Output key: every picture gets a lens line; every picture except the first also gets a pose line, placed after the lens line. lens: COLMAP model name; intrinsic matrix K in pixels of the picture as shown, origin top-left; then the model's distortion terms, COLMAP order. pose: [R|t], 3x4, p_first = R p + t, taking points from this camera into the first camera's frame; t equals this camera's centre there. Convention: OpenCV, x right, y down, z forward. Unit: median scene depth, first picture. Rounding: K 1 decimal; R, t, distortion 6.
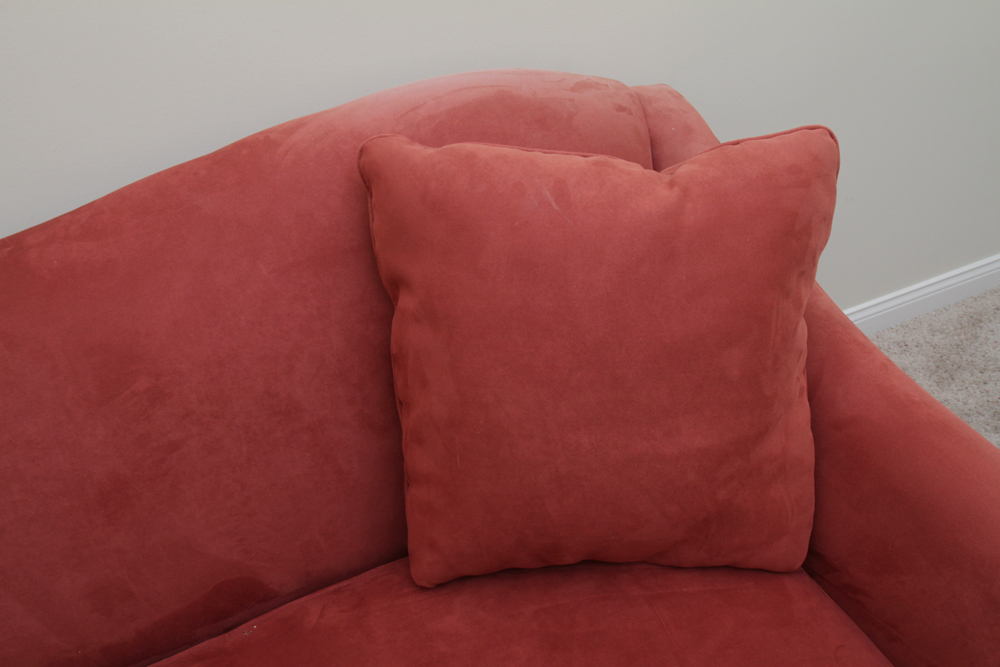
lens RADIAL K [[879.0, 0, 500.0], [0, 879.0, 333.5], [0, 0, 1]] dist [-0.106282, 0.124683]
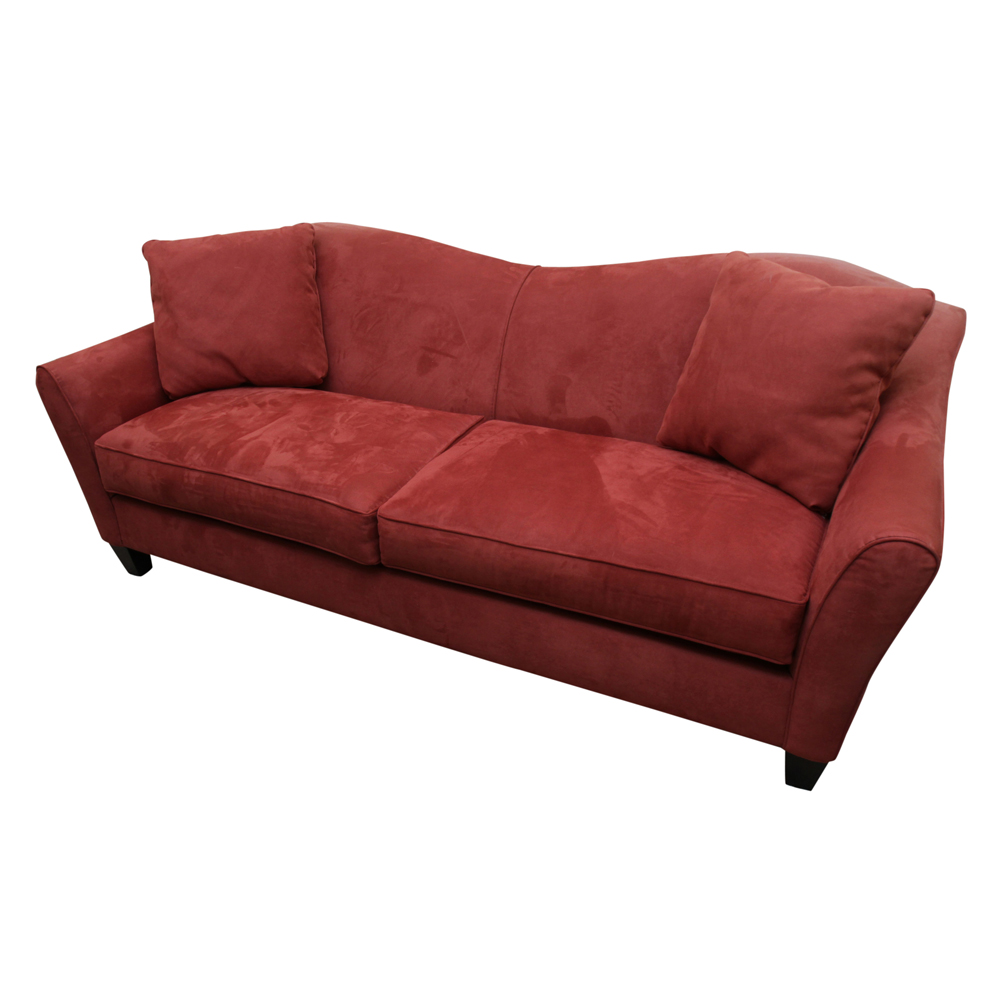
lens RADIAL K [[837.8, 0, 476.7], [0, 837.8, 498.5], [0, 0, 1]] dist [-0.066737, -0.000935]
pose [[0.584914, 0.387604, -0.712488, 1.203069], [-0.509787, 0.858918, 0.048757, 0.549093], [0.630867, 0.334698, 0.699988, -0.699096]]
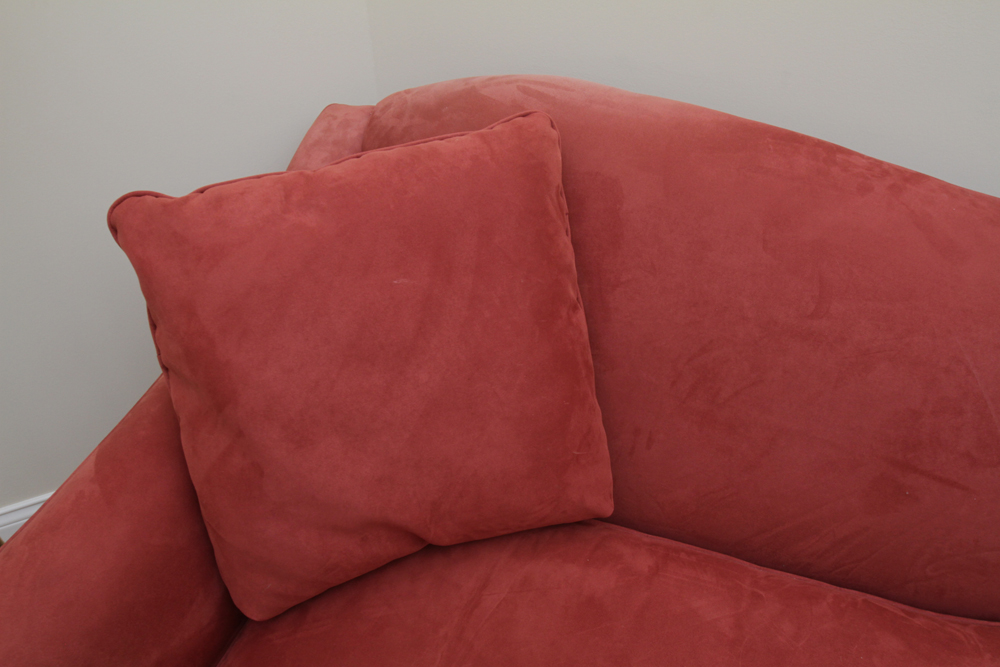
lens RADIAL K [[839.6, 0, 497.9], [0, 839.6, 336.7], [0, 0, 1]] dist [-0.095880, 0.084949]
pose [[0.691919, 0.484794, -0.534998, -0.726170], [-0.467947, 0.865434, 0.179022, 0.271456], [0.549794, 0.126482, 0.825669, -0.319024]]
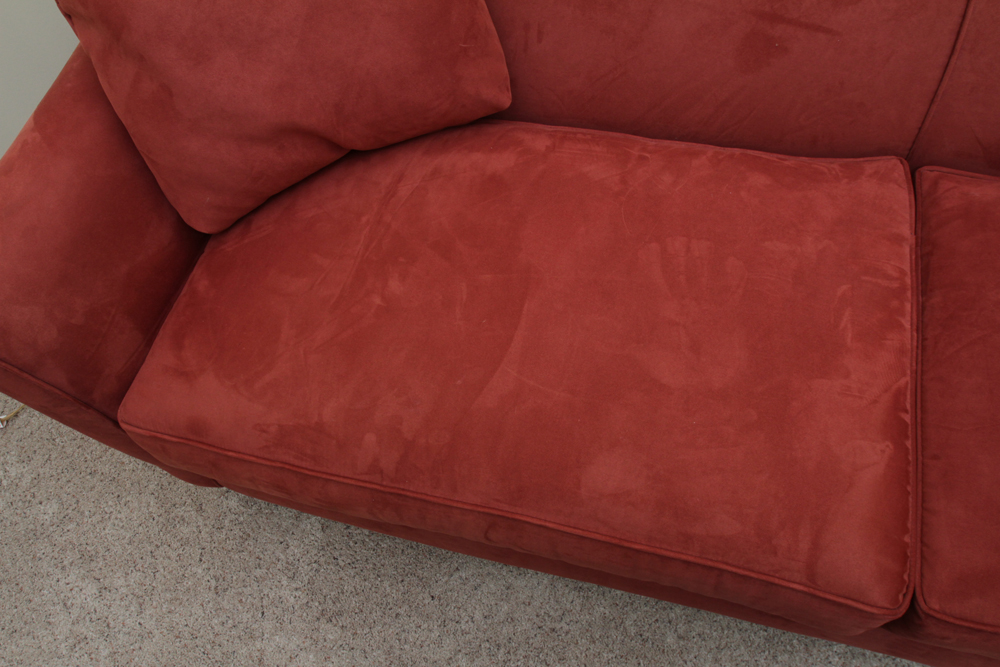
lens RADIAL K [[771.4, 0, 498.8], [0, 771.4, 346.0], [0, 0, 1]] dist [-0.106110, 0.082111]
pose [[0.748397, 0.550949, -0.369265, -0.511833], [-0.347719, 0.800028, 0.488924, 0.345039], [0.564795, -0.237509, 0.790314, -0.261285]]
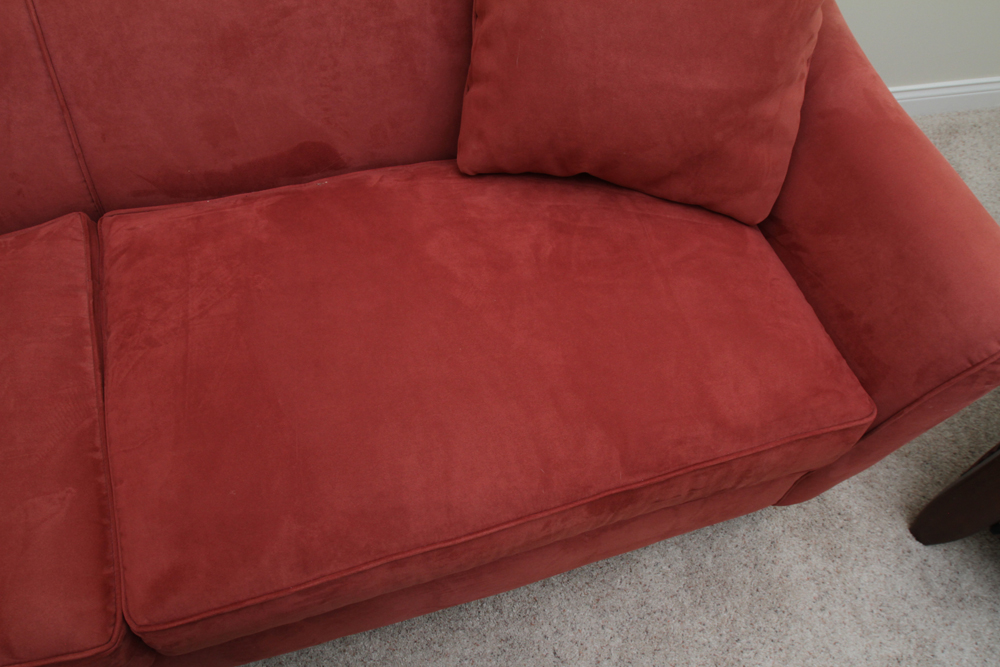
lens RADIAL K [[771.4, 0, 498.8], [0, 771.4, 346.0], [0, 0, 1]] dist [-0.106110, 0.082111]
pose [[0.979606, 0.199388, 0.024836, -0.018533], [-0.198141, 0.938083, 0.284148, 0.205028], [0.033358, -0.283274, 0.958459, -0.127627]]
